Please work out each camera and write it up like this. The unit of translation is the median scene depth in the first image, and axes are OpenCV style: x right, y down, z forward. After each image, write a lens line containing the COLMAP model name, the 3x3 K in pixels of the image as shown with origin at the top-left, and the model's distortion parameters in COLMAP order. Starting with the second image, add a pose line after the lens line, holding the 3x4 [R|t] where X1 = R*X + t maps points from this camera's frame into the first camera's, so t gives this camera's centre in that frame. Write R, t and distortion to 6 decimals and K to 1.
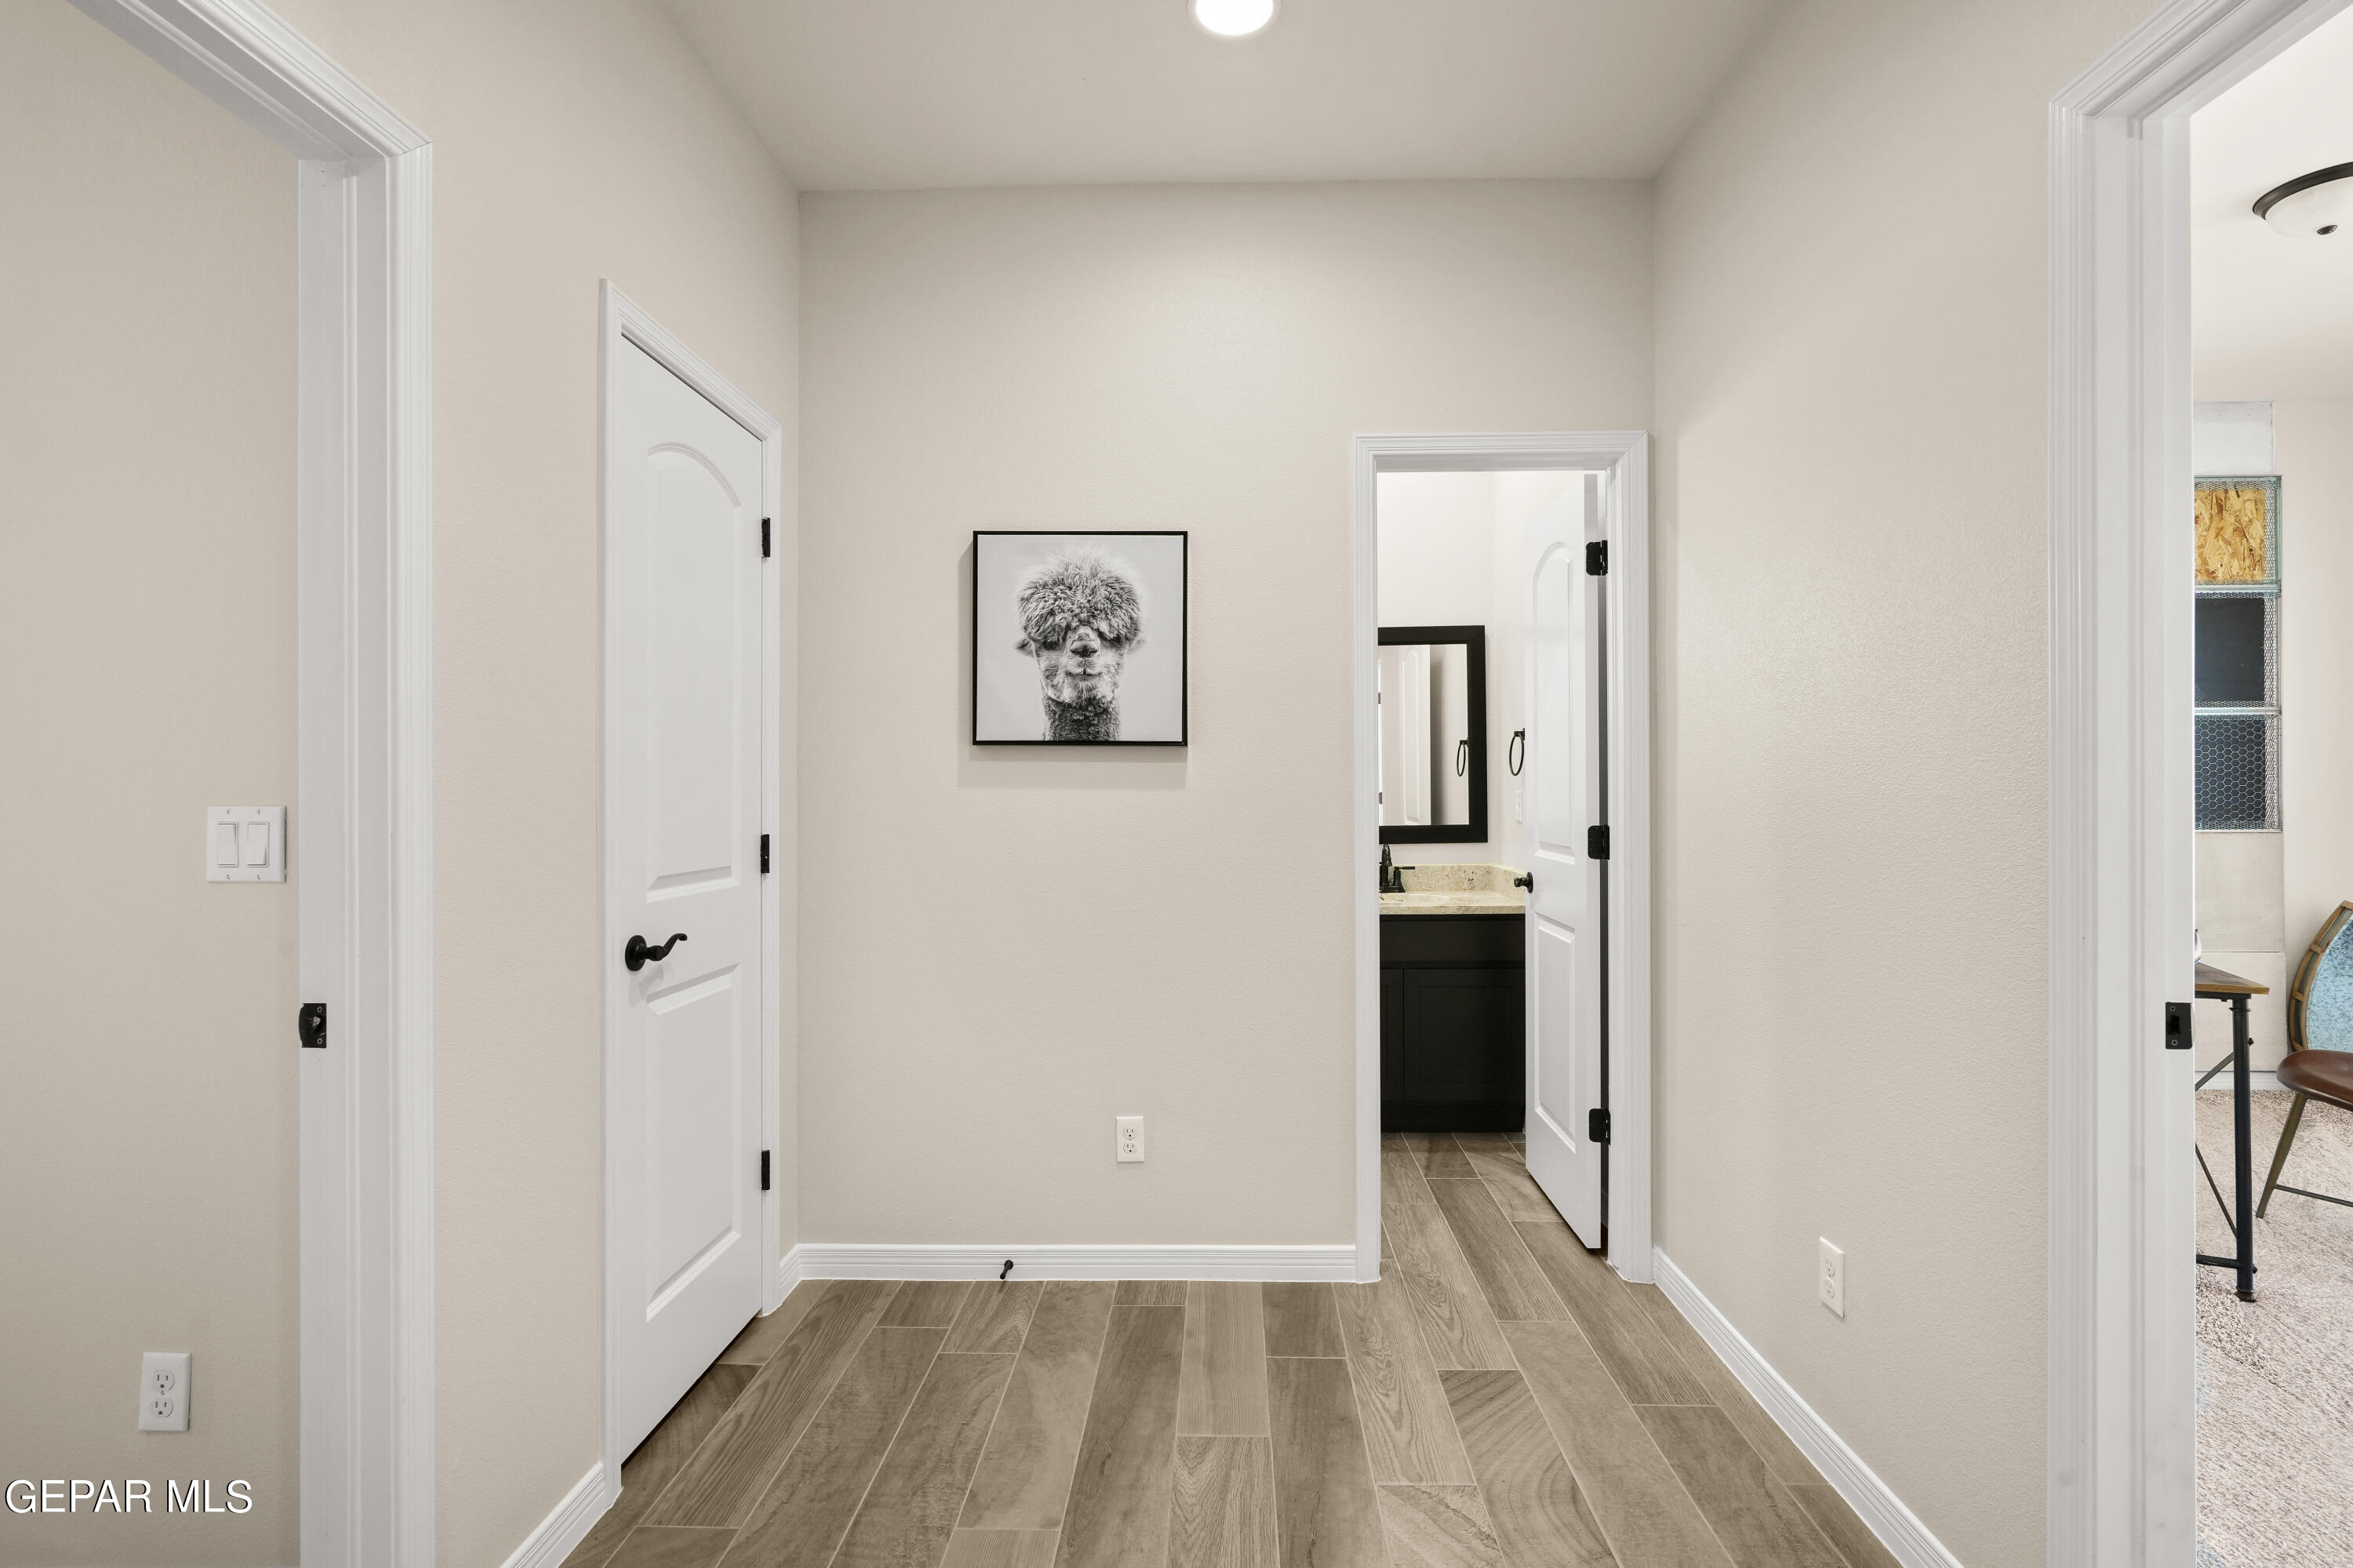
lens RADIAL K [[1073.9, 0, 1189.2], [0, 1073.9, 793.4], [0, 0, 1]] dist [-0.012725, 0.007802]
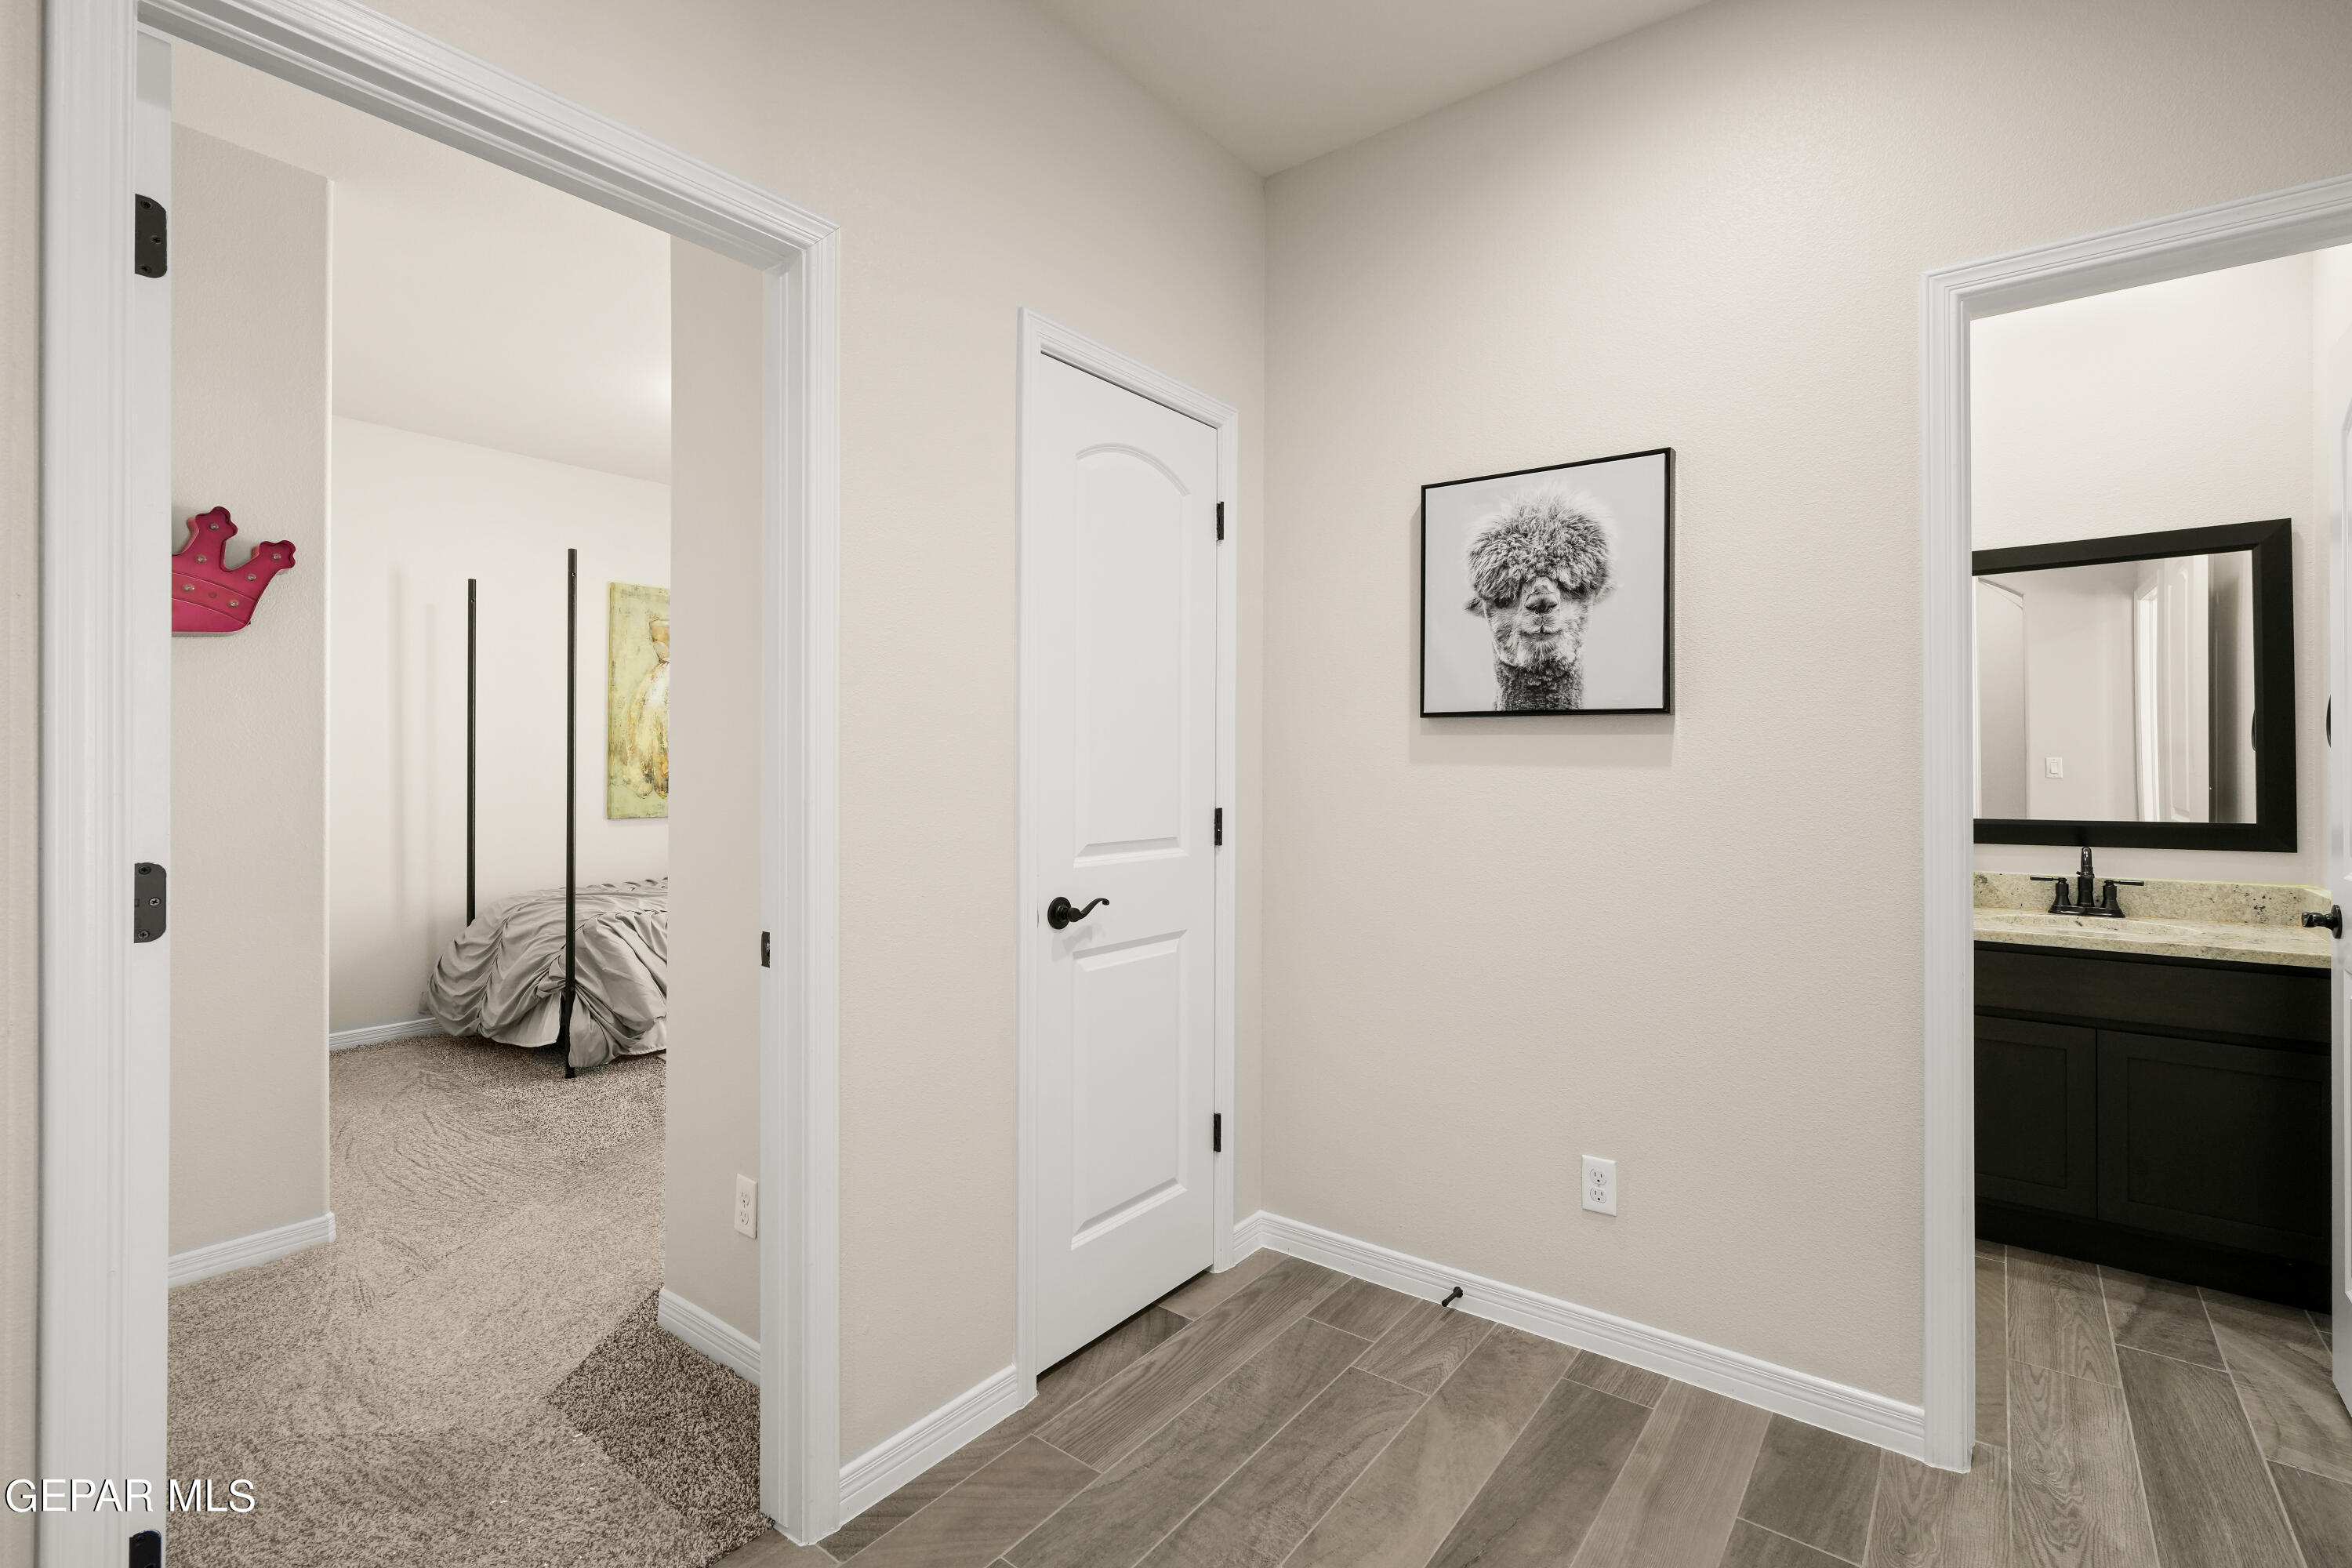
lens RADIAL K [[1056.4, 0, 1174.0], [0, 1056.4, 765.2], [0, 0, 1]] dist [-0.011548, 0.005433]
pose [[0.809943, 0.006165, -0.586477, 0.164369], [-0.007956, 0.999968, -0.000476, -0.002343], [0.586455, 0.005052, 0.809966, 0.145514]]
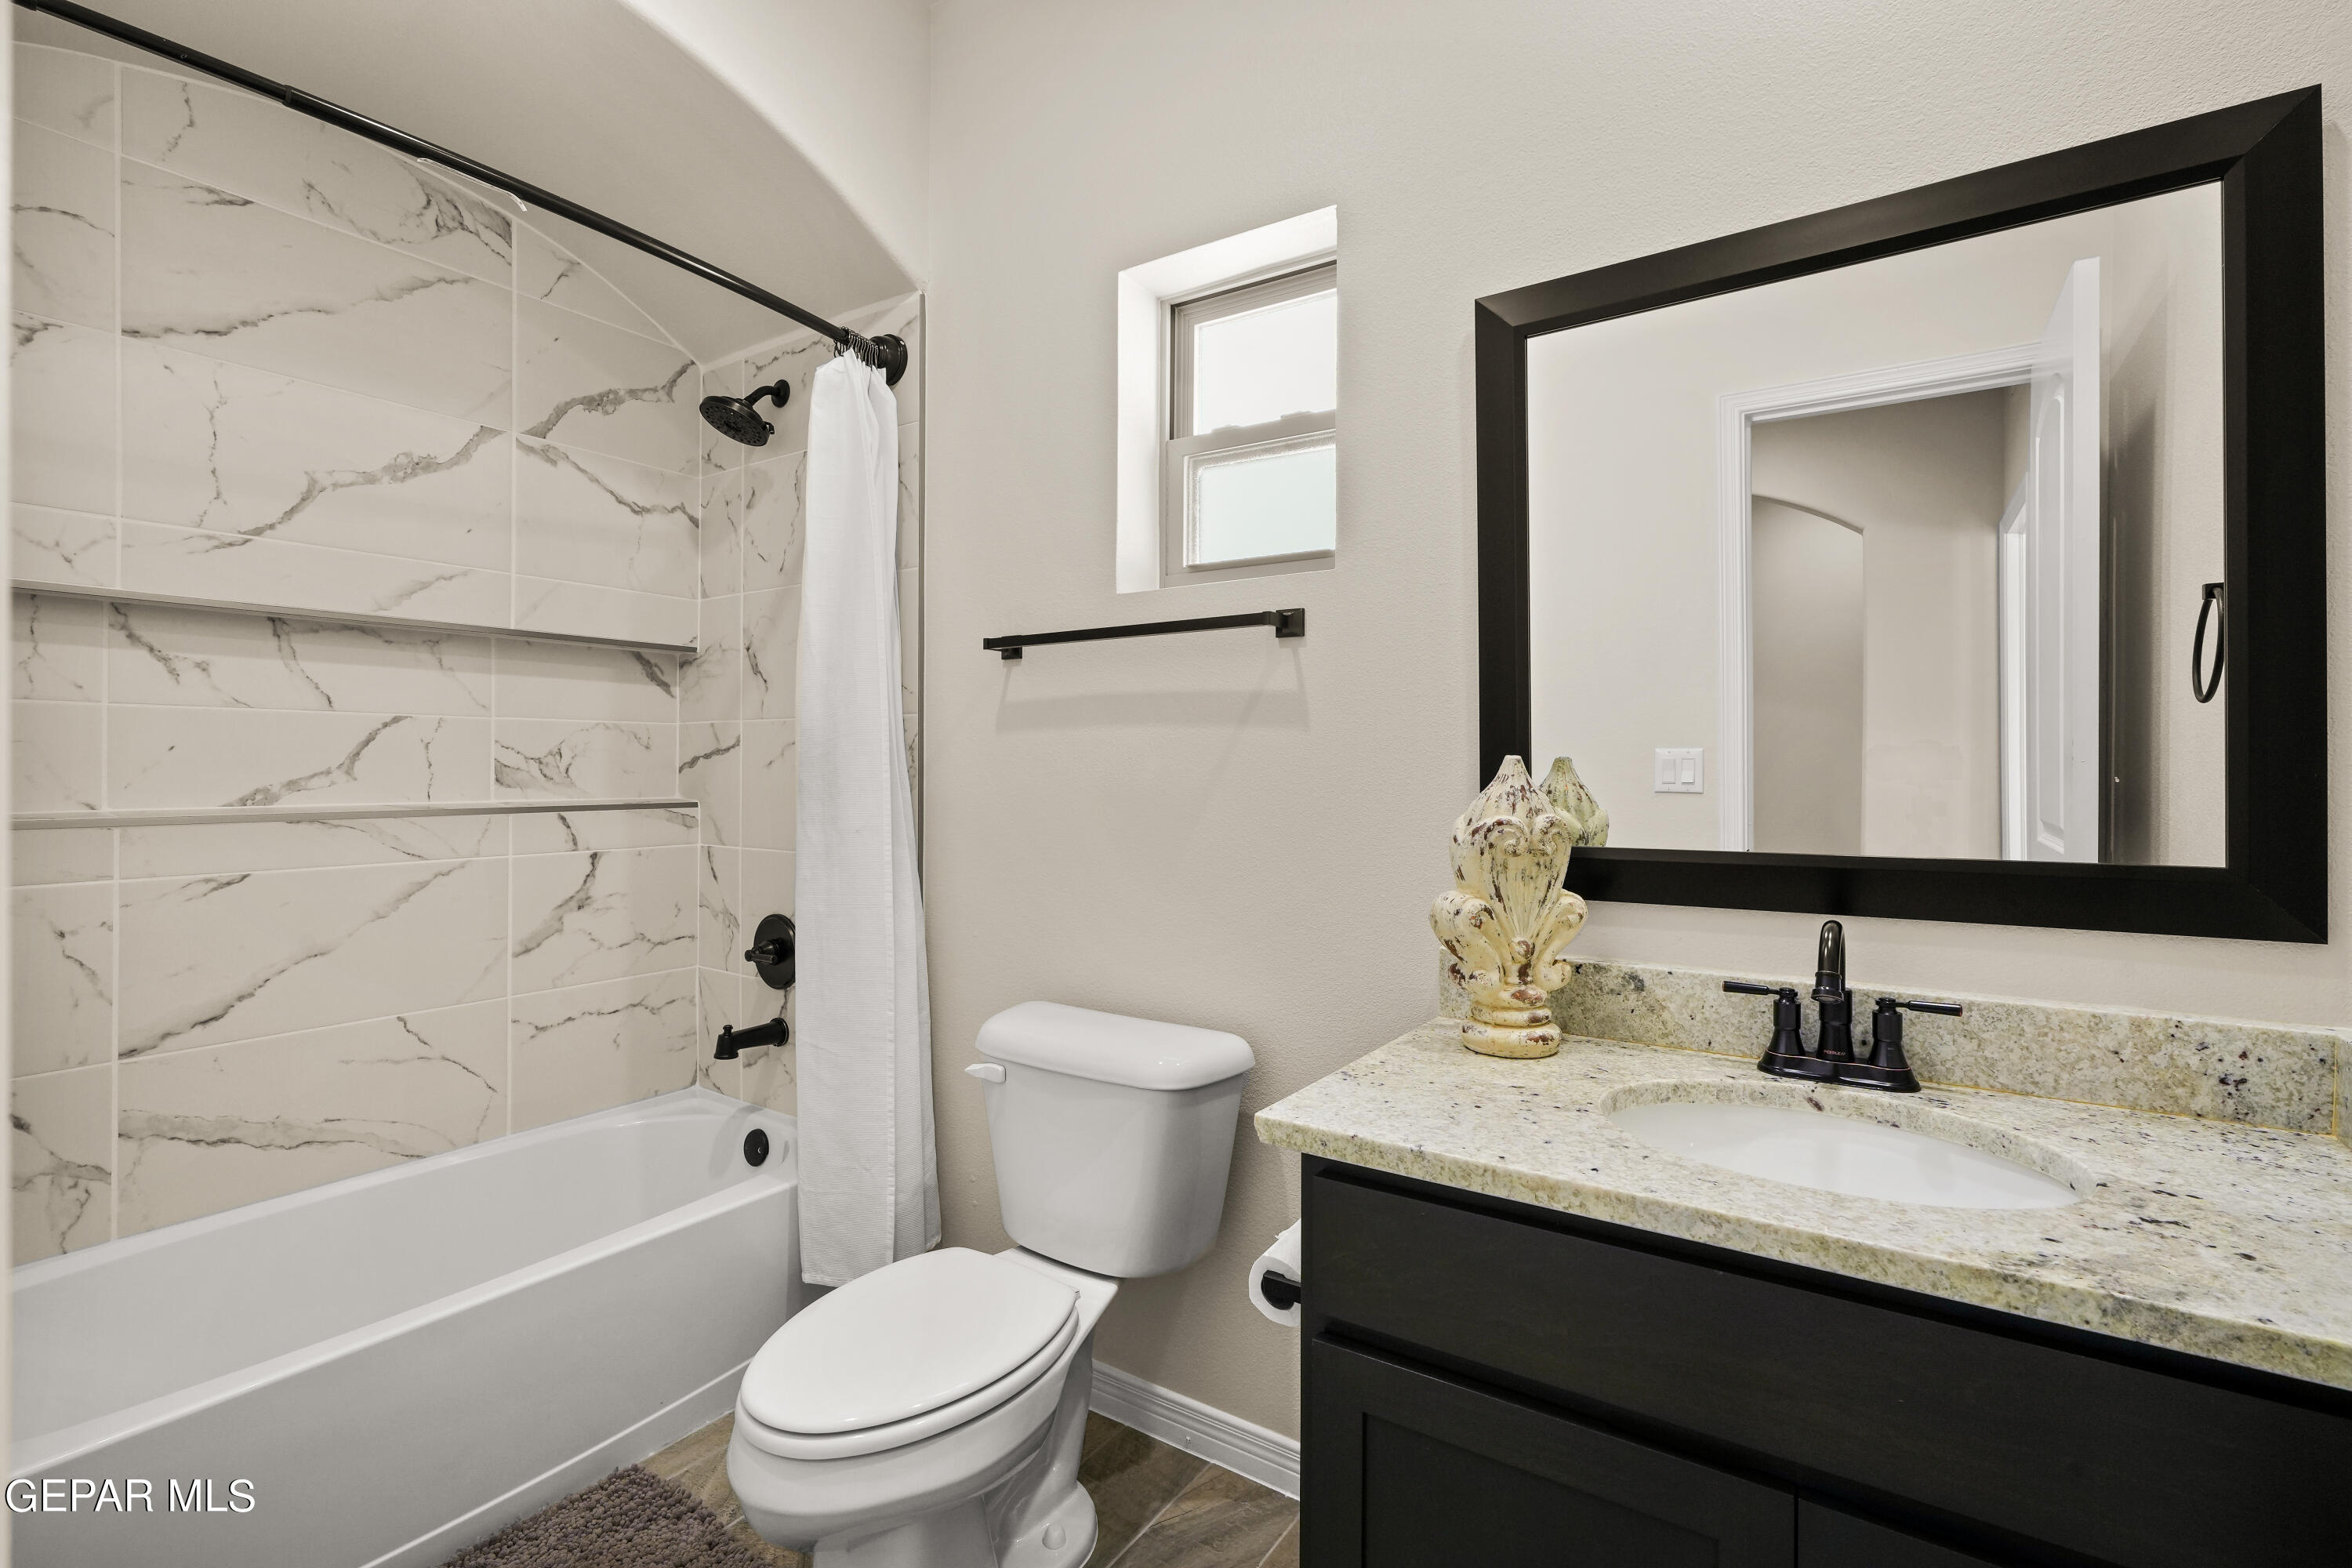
lens RADIAL K [[1070.2, 0, 1175.9], [0, 1070.2, 780.5], [0, 0, 1]] dist [-0.010358, 0.007469]
pose [[0.849234, 0.011263, -0.527897, 0.295833], [-0.011198, 0.999932, 0.003320, 0.016090], [0.527899, 0.003092, 0.849302, 1.056606]]
